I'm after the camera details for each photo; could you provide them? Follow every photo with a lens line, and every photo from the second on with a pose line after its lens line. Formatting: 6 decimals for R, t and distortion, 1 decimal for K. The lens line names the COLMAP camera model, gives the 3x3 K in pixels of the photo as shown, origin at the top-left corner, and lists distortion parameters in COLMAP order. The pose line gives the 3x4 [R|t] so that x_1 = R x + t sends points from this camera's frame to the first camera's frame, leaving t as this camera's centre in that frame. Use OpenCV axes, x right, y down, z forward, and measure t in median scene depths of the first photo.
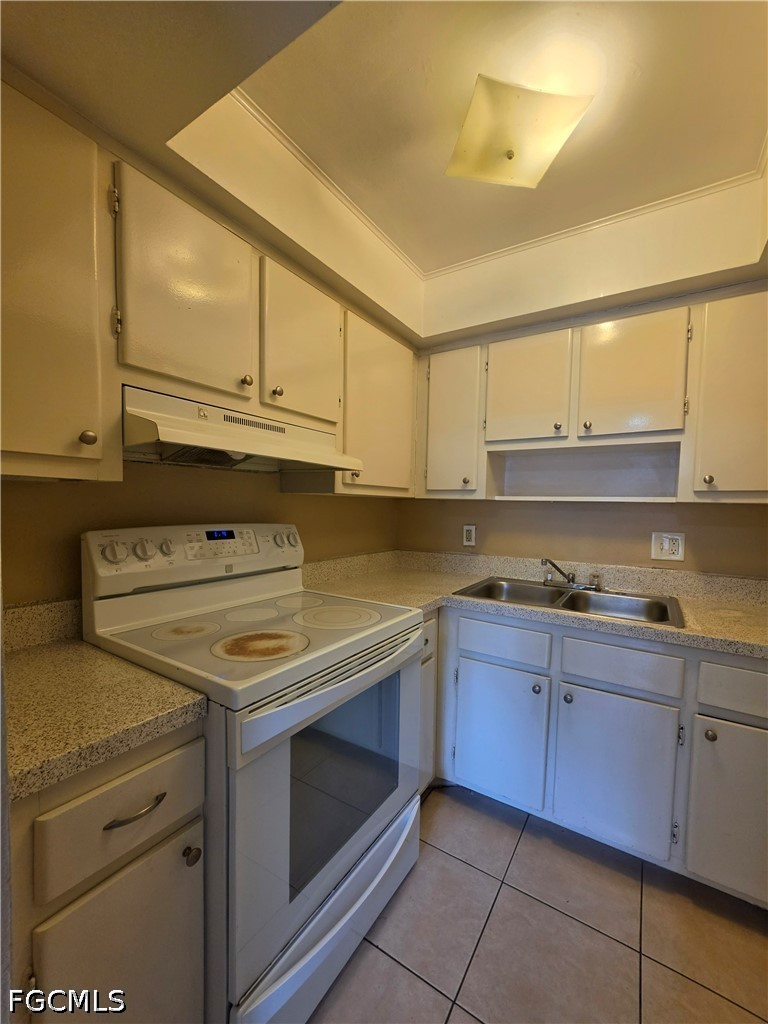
lens RADIAL K [[408.3, 0, 399.8], [0, 408.3, 526.7], [0, 0, 1]] dist [-0.000817, 0.000297]
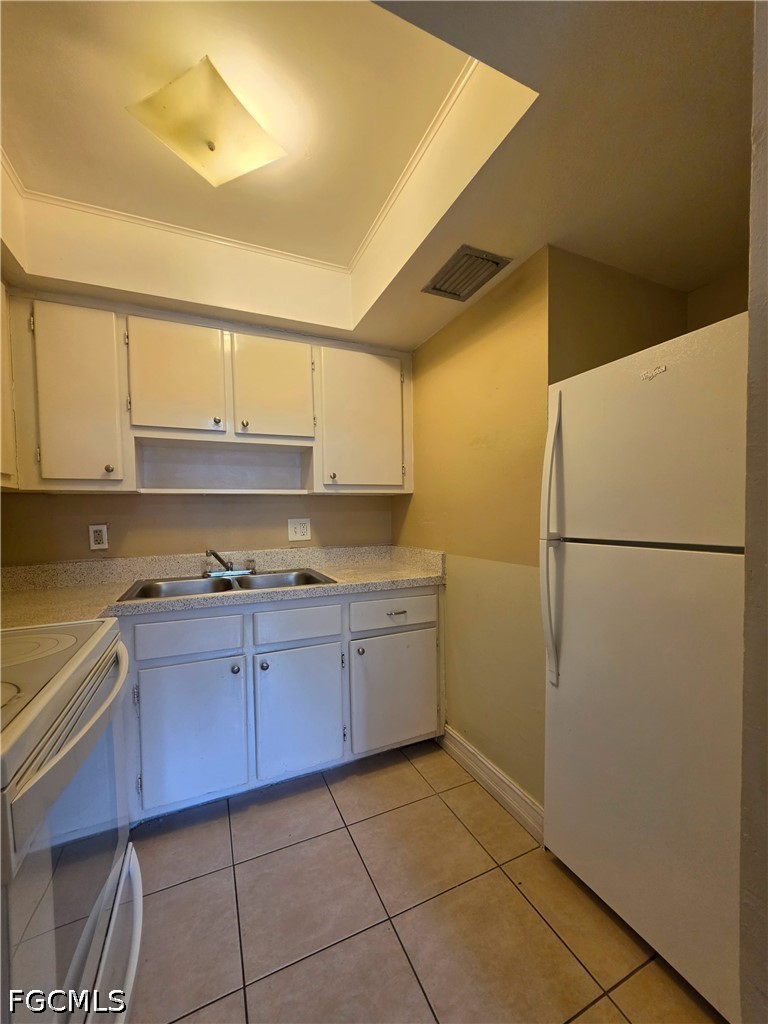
lens RADIAL K [[407.5, 0, 392.1], [0, 407.5, 528.3], [0, 0, 1]] dist [-0.000898, 0.000193]
pose [[0.556792, -0.062115, 0.828326, -0.250082], [0.073022, 0.997000, 0.025679, 0.035656], [-0.827436, 0.046188, 0.559657, 0.061177]]
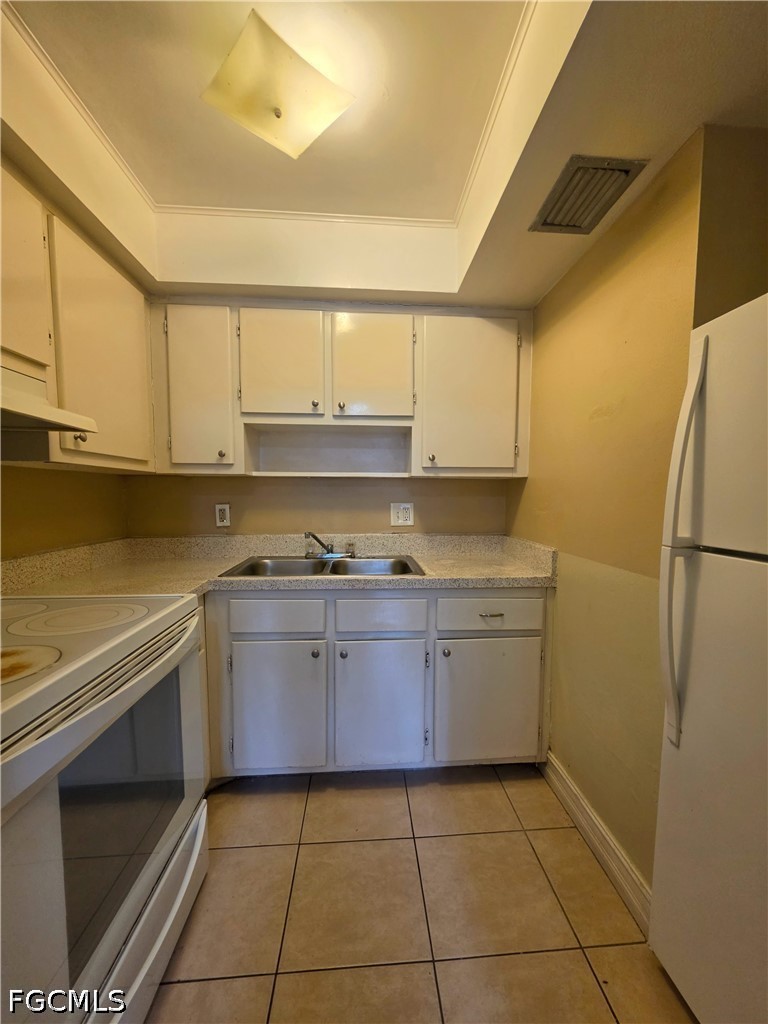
lens RADIAL K [[418.5, 0, 393.8], [0, 418.5, 524.7], [0, 0, 1]] dist [-0.001721, 0.000232]
pose [[0.809140, -0.060719, 0.584471, -0.097467], [0.044327, 0.998120, 0.042327, 0.027408], [-0.585942, -0.008341, 0.810310, 0.012247]]
